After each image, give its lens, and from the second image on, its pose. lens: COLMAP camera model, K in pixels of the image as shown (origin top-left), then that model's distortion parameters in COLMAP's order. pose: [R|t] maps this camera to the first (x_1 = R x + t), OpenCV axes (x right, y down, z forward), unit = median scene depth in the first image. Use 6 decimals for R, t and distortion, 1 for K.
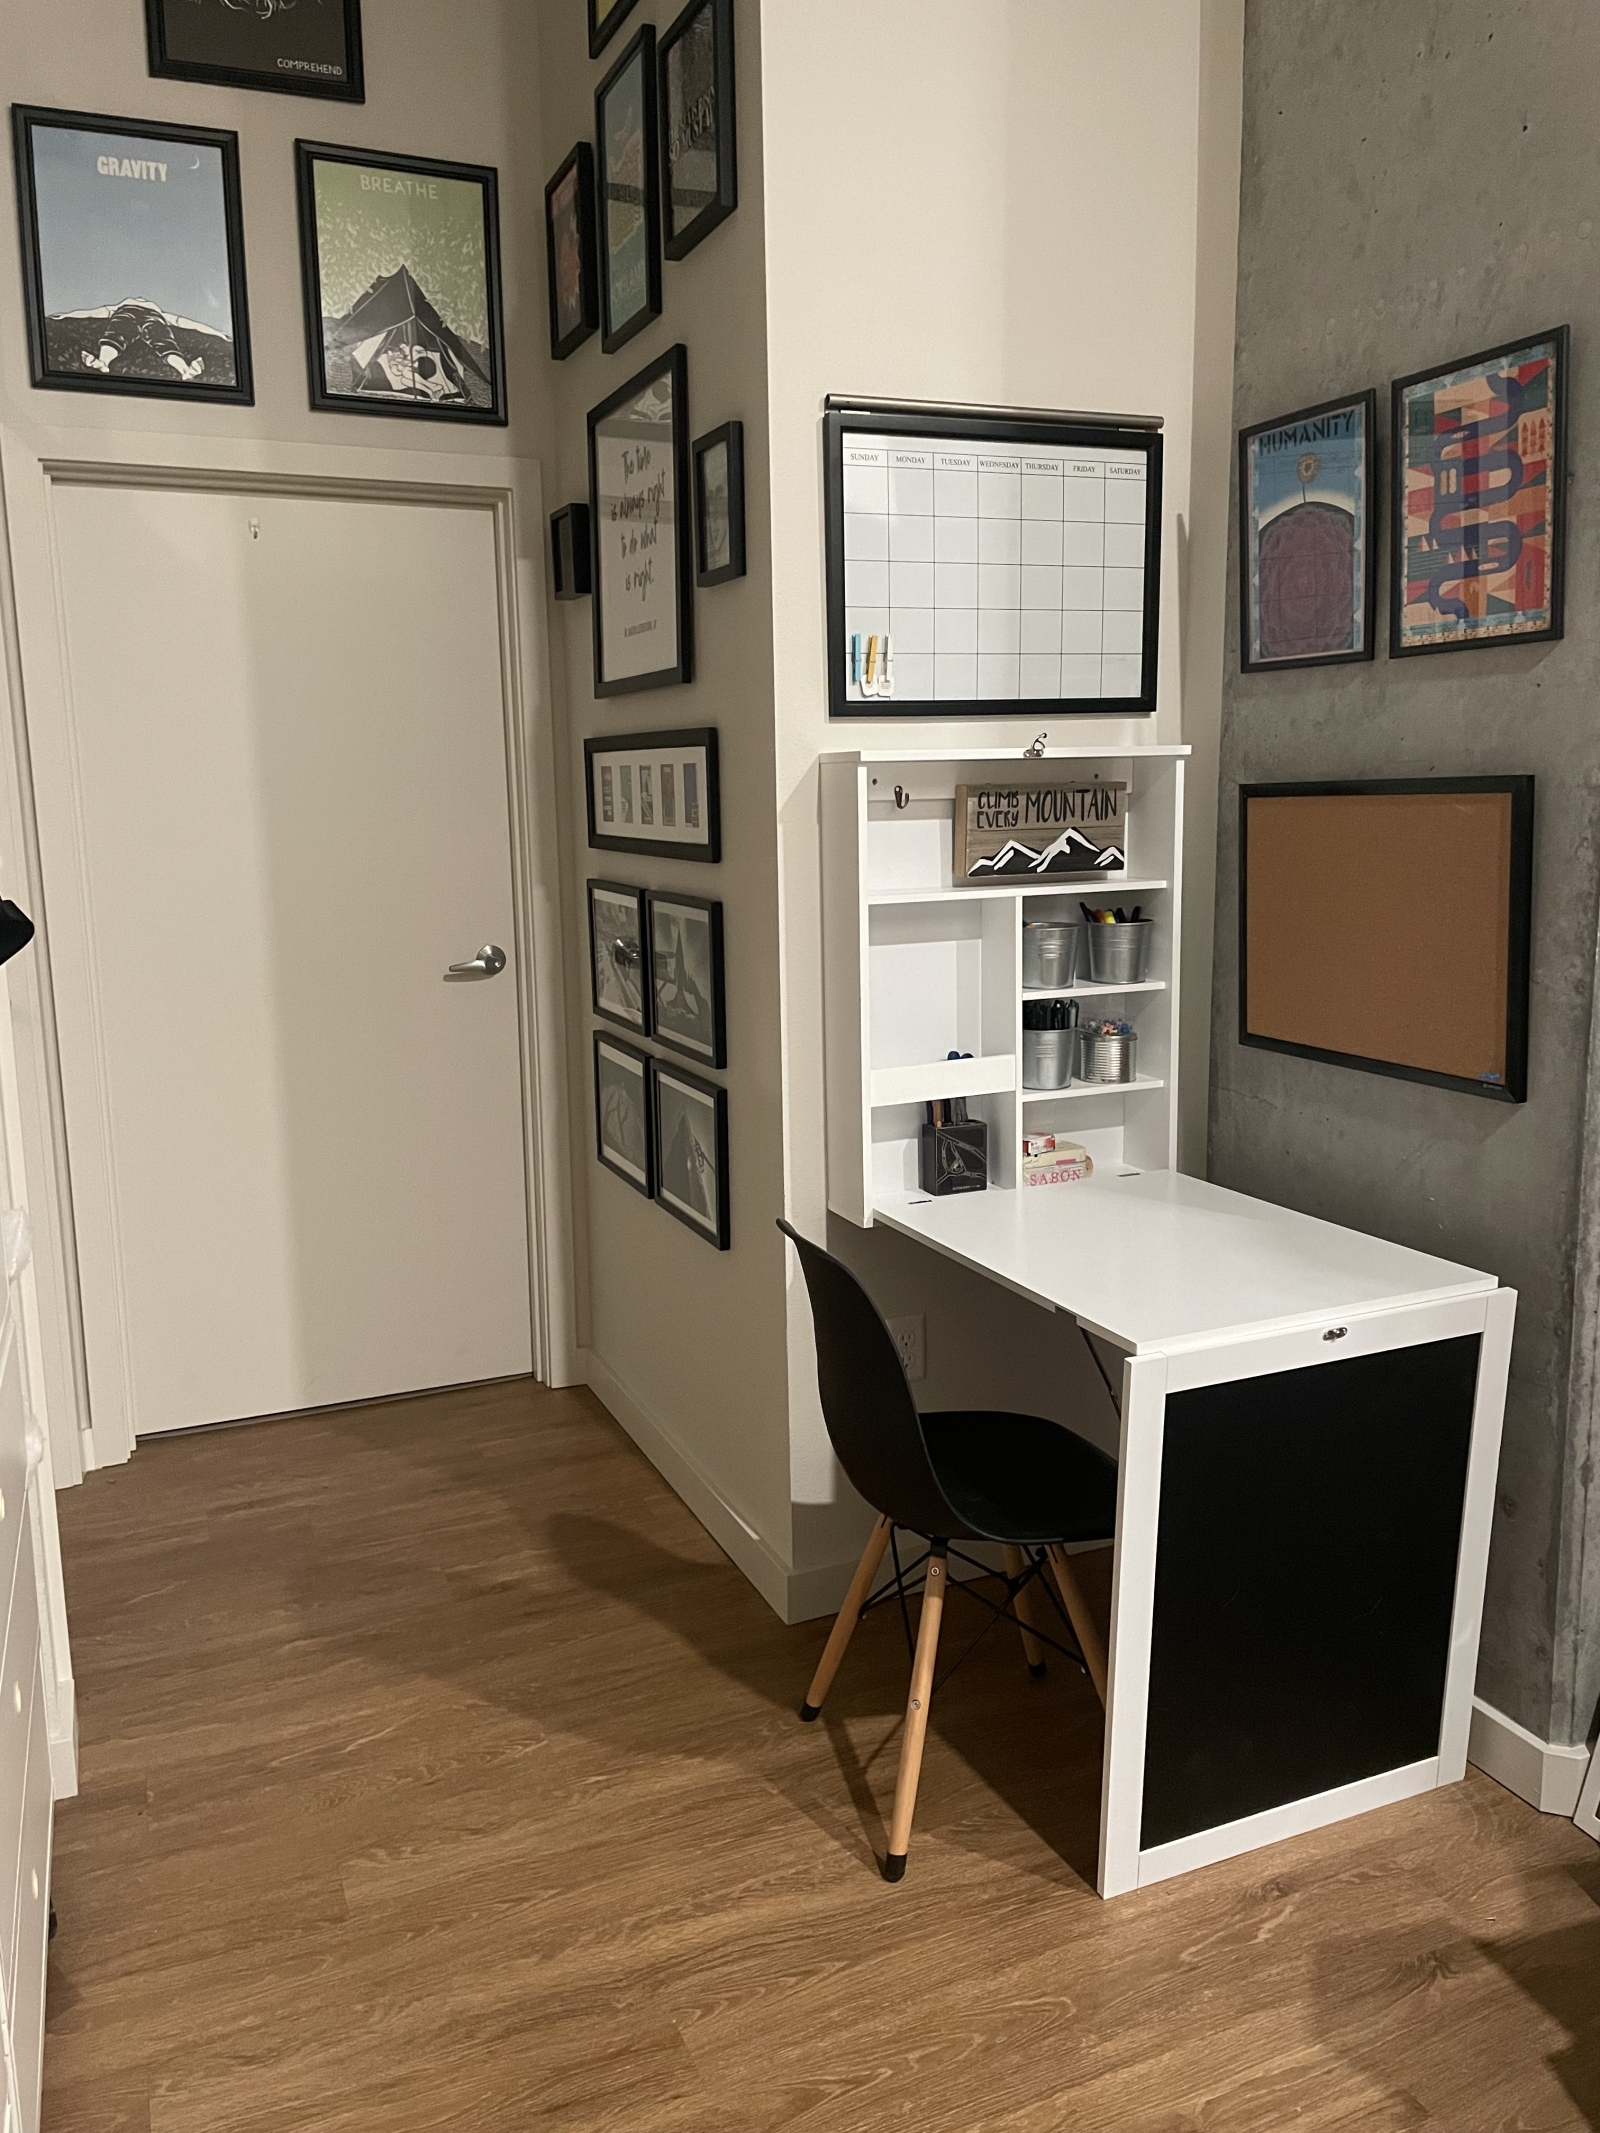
lens RADIAL K [[1646.3, 0, 809.6], [0, 1646.3, 1059.5], [0, 0, 1]] dist [-0.009704, -0.015249]
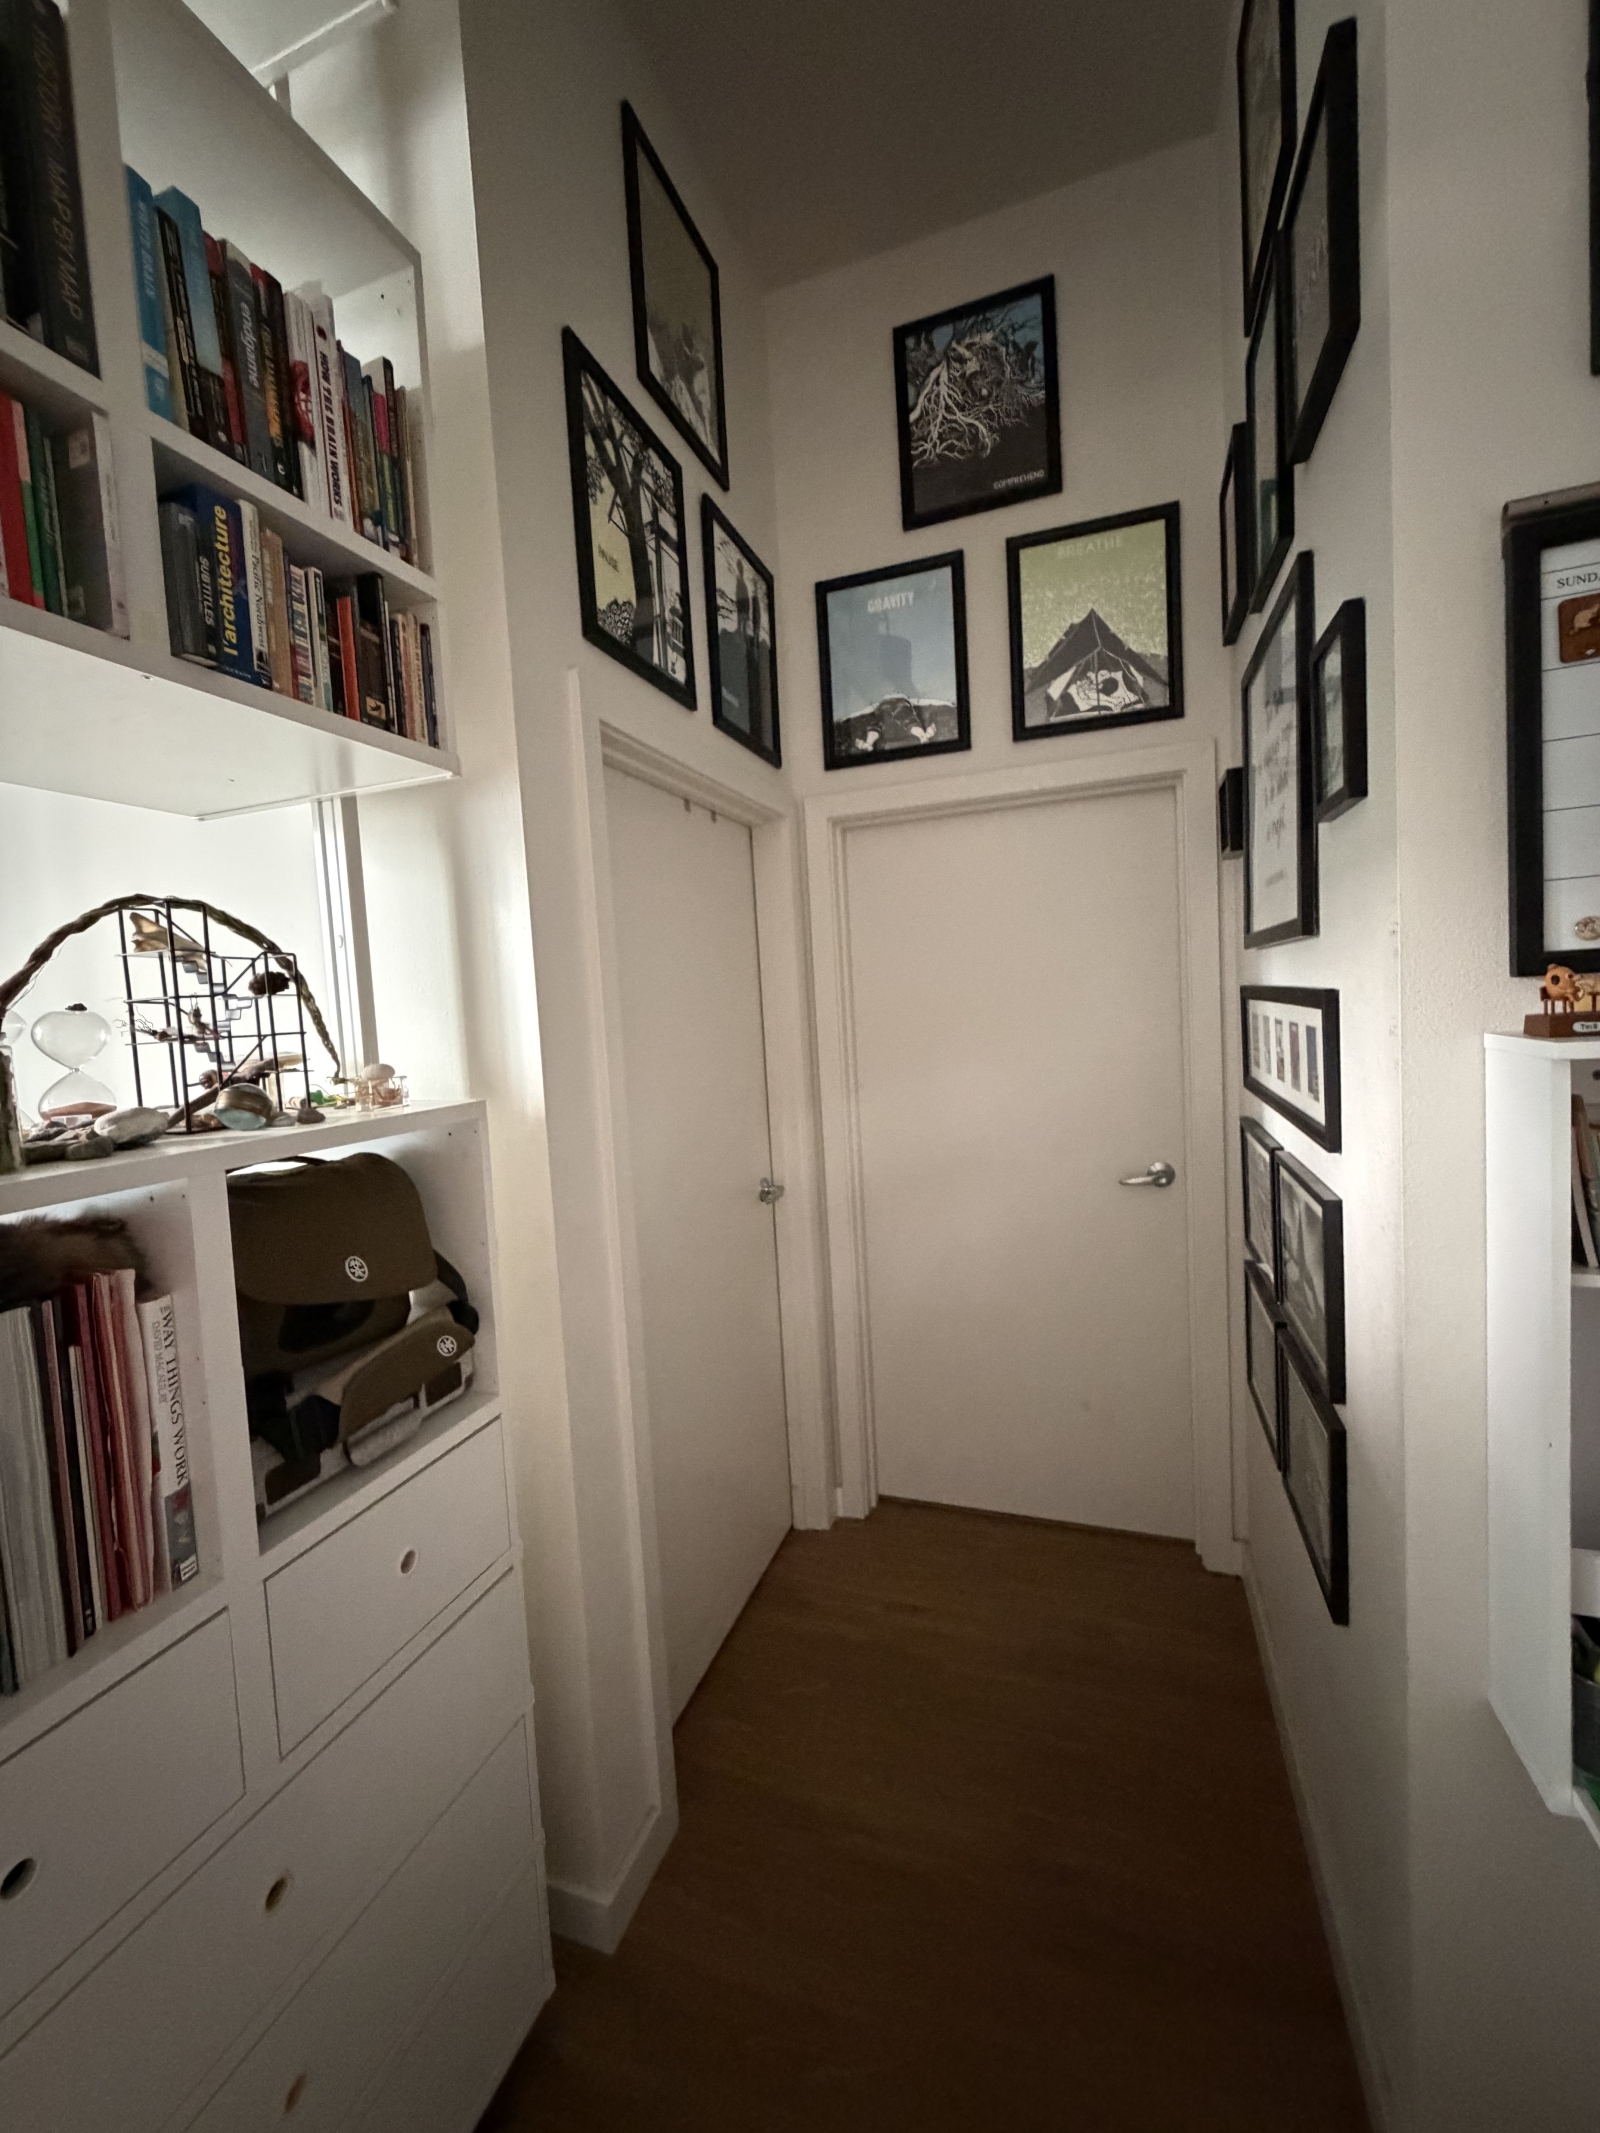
lens RADIAL K [[856.4, 0, 800.3], [0, 856.4, 1064.5], [0, 0, 1]] dist [0.000048, 0.000137]
pose [[0.729791, 0.012798, -0.683550, 0.036051], [-0.054767, 0.997706, -0.039792, -0.109183], [0.681473, 0.066476, 0.728818, 0.415310]]
